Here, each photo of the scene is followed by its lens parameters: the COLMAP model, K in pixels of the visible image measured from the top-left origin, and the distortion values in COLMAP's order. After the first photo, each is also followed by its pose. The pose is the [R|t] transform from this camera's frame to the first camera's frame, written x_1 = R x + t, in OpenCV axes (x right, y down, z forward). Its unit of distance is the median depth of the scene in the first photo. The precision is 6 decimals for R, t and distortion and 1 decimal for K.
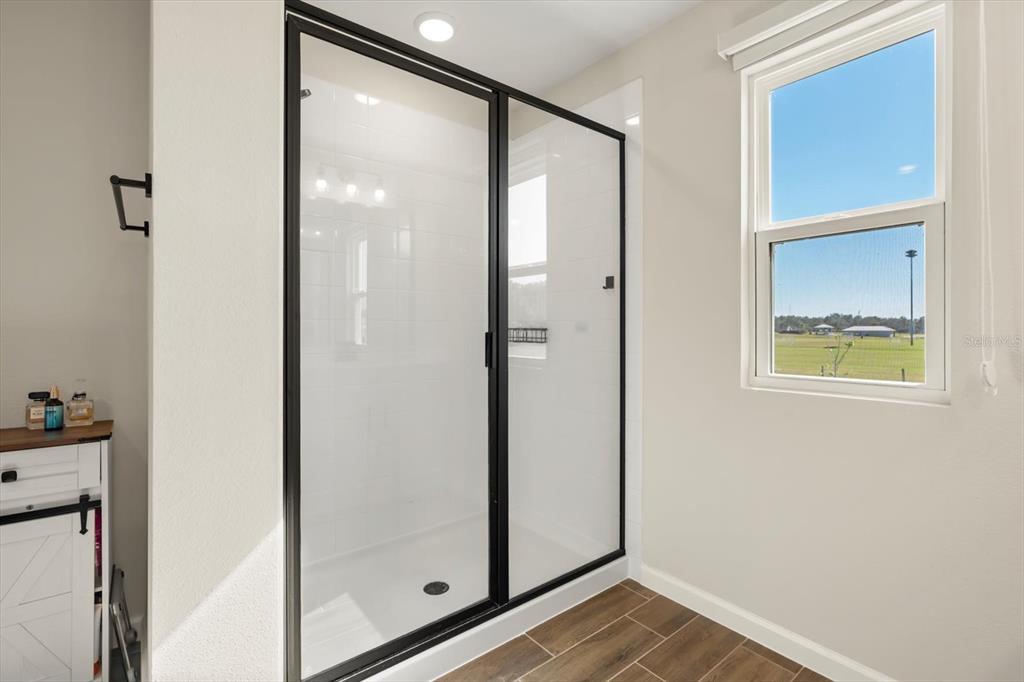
lens RADIAL K [[467.0, 0, 510.6], [0, 467.0, 335.0], [0, 0, 1]] dist [-0.001572, -0.000151]
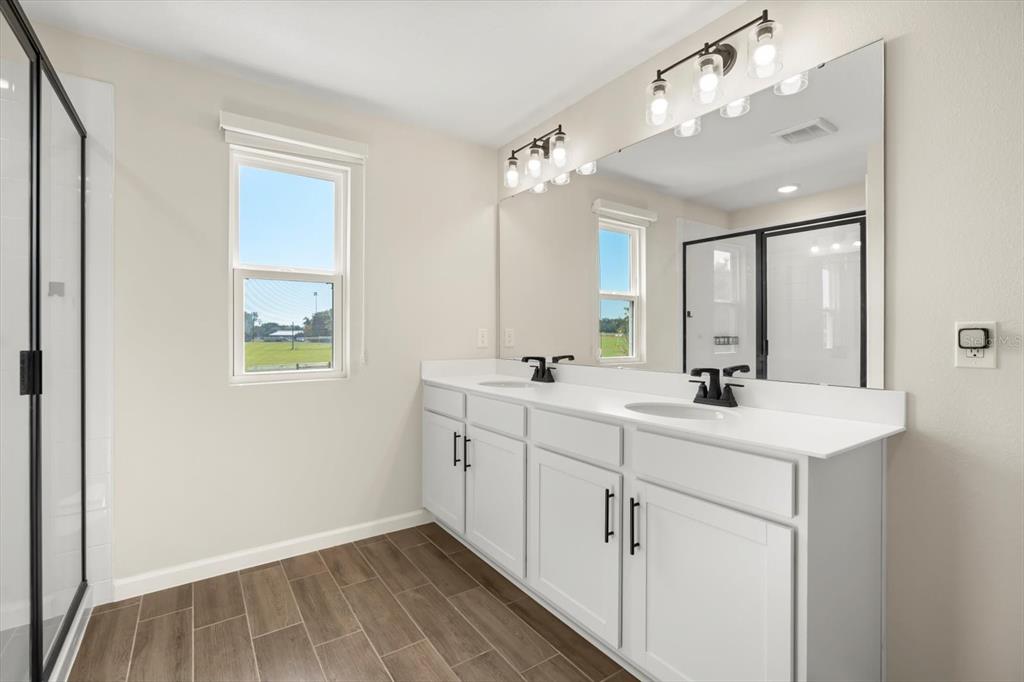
lens RADIAL K [[467.0, 0, 510.1], [0, 467.0, 339.3], [0, 0, 1]] dist [-0.001572, -0.000151]
pose [[0.065724, -0.012353, 0.997761, -0.771610], [0.009955, 0.999882, 0.011723, -0.024170], [-0.997788, 0.009162, 0.065840, 0.125495]]
